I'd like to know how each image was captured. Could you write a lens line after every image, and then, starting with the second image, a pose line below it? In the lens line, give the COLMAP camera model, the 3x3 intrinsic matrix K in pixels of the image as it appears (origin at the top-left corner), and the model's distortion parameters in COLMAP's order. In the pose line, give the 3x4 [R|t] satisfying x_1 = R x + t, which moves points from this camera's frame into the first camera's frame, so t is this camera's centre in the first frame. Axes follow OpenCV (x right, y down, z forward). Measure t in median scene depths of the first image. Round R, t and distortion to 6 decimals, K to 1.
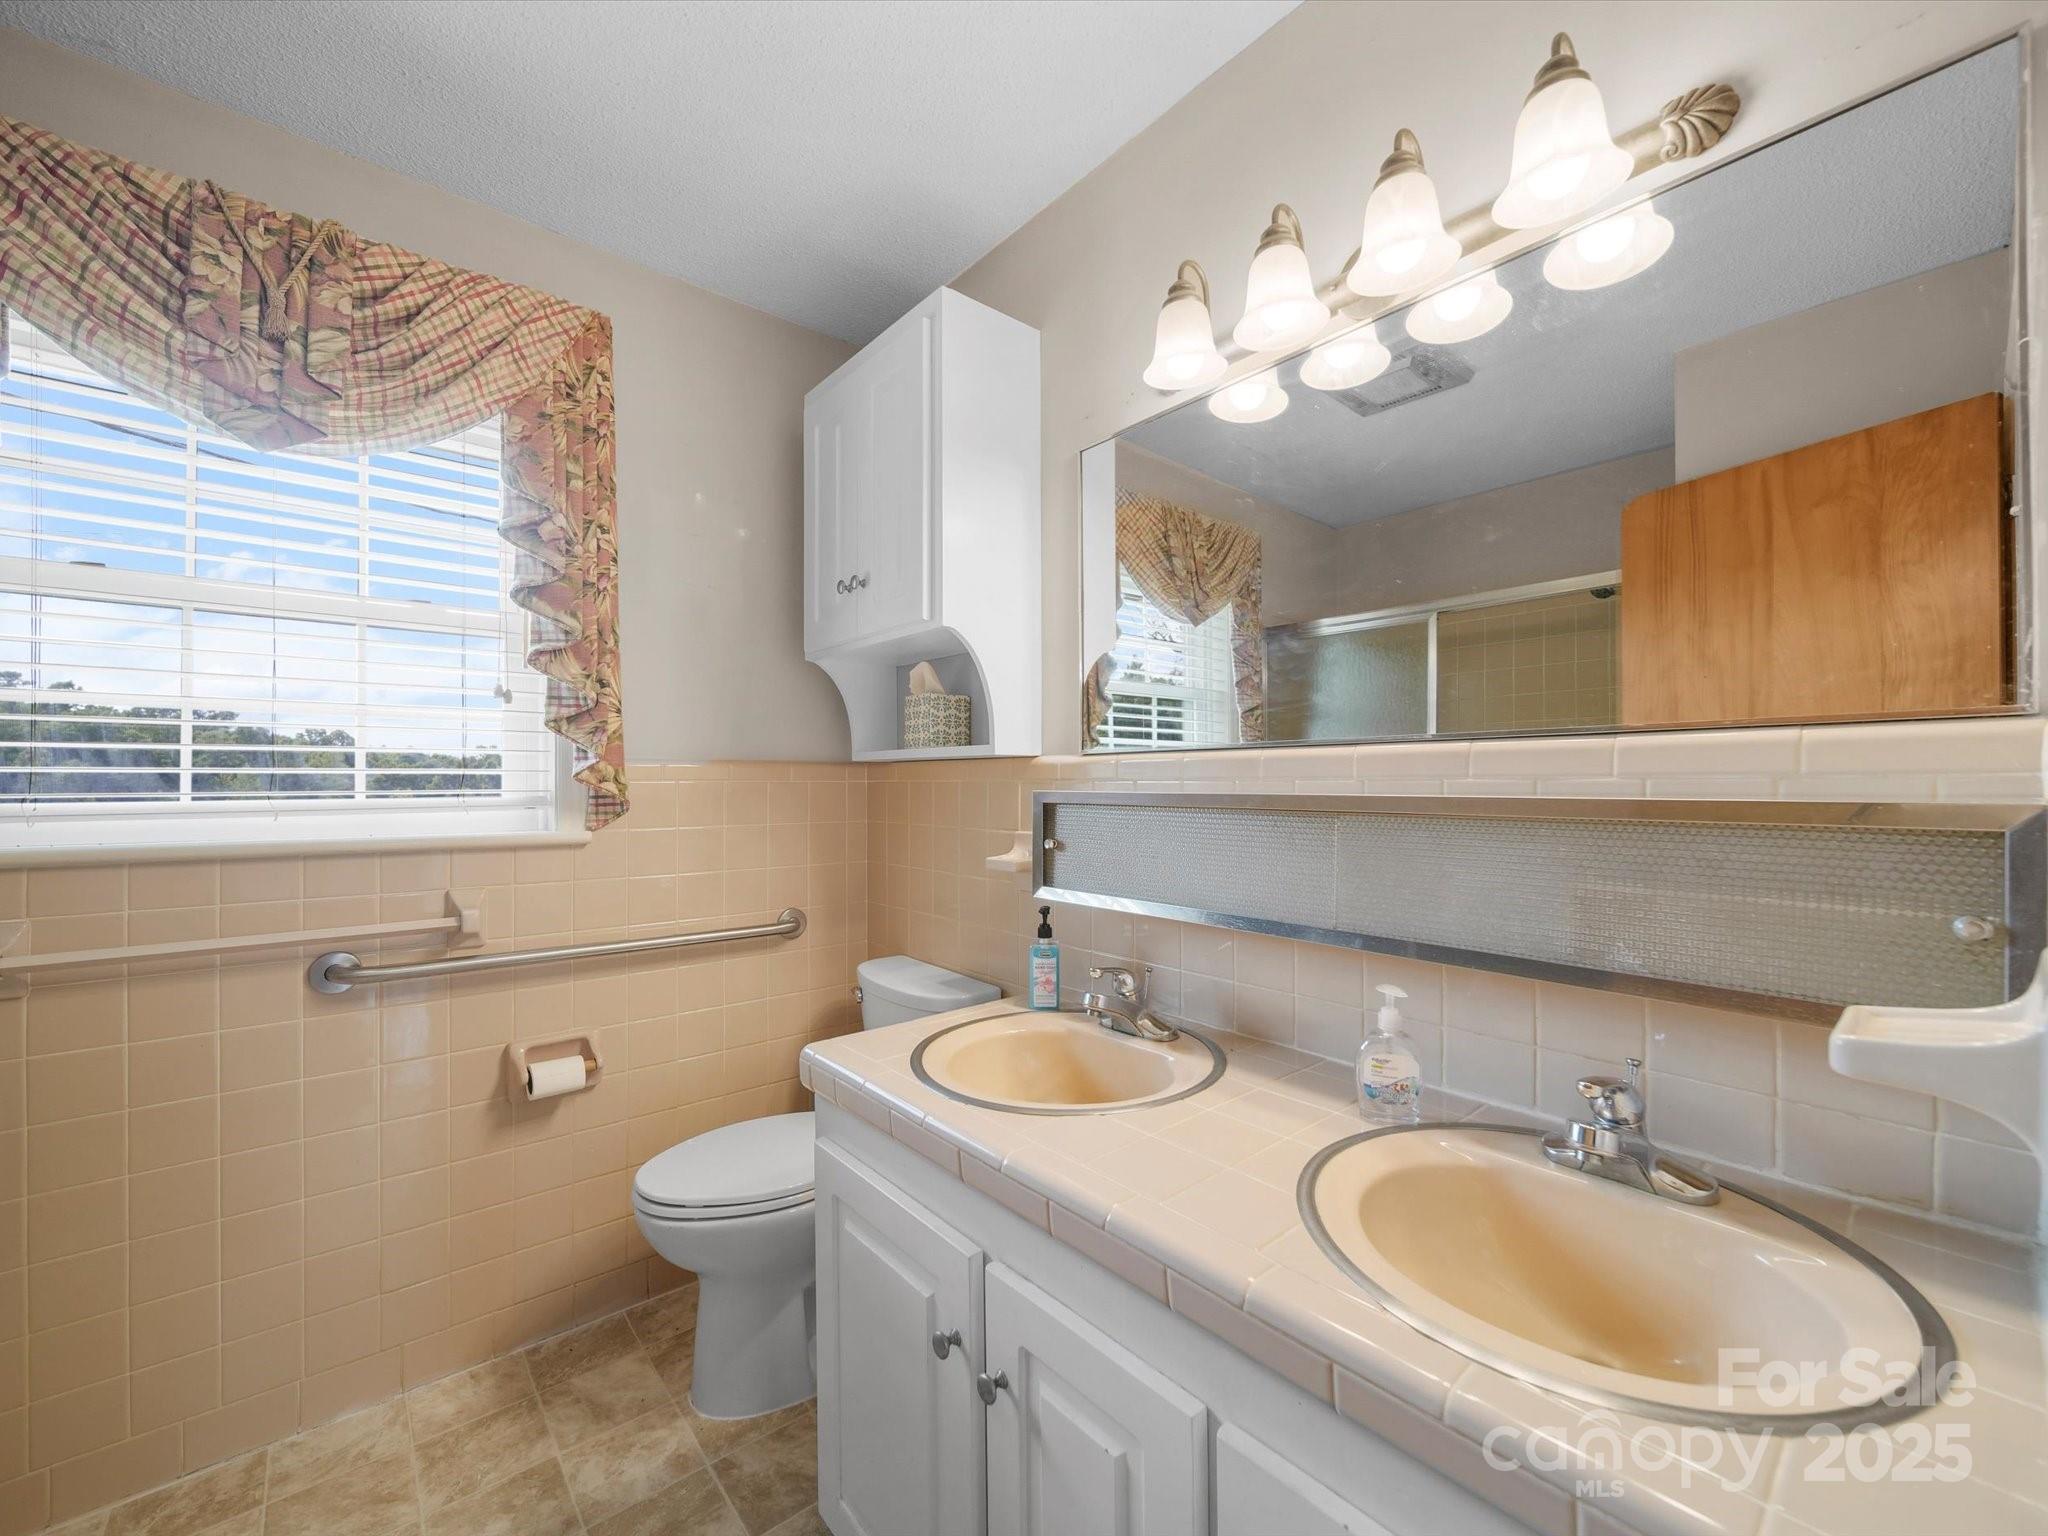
lens RADIAL K [[815.3, 0, 1029.1], [0, 815.3, 784.1], [0, 0, 1]] dist [0.001587, -0.001947]
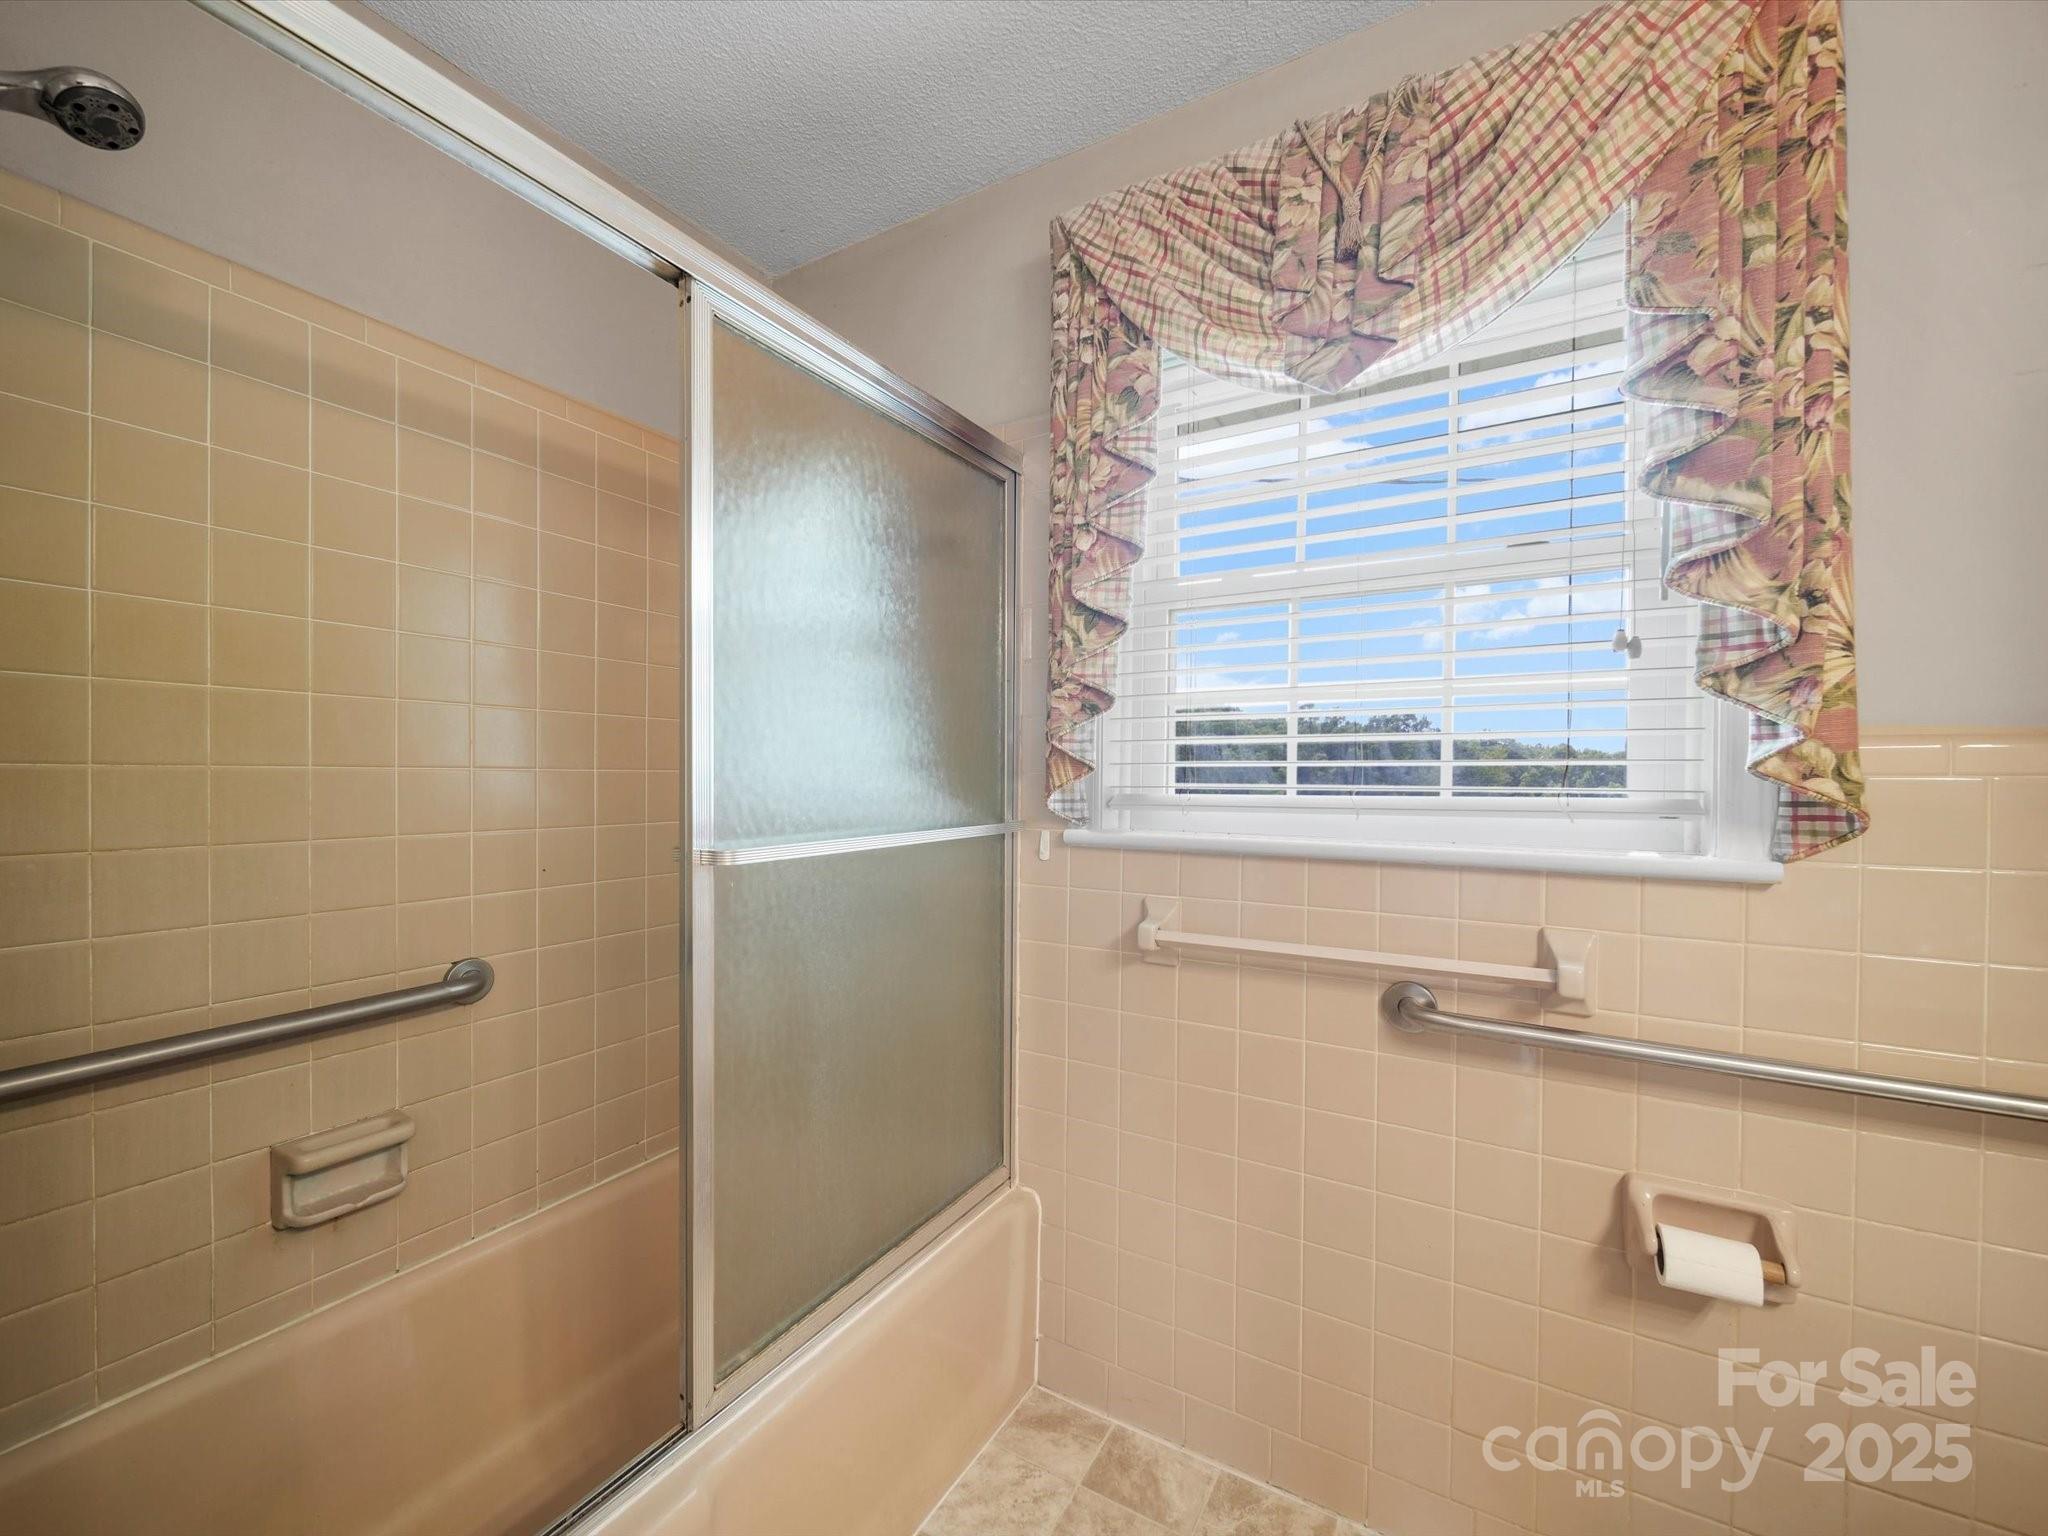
lens RADIAL K [[815.3, 0, 1029.1], [0, 815.3, 784.1], [0, 0, 1]] dist [0.001587, -0.001947]
pose [[0.337353, 0.013293, -0.941284, -0.192816], [-0.006245, 0.999910, 0.011882, -0.001693], [0.941358, 0.001870, 0.337406, 0.335486]]
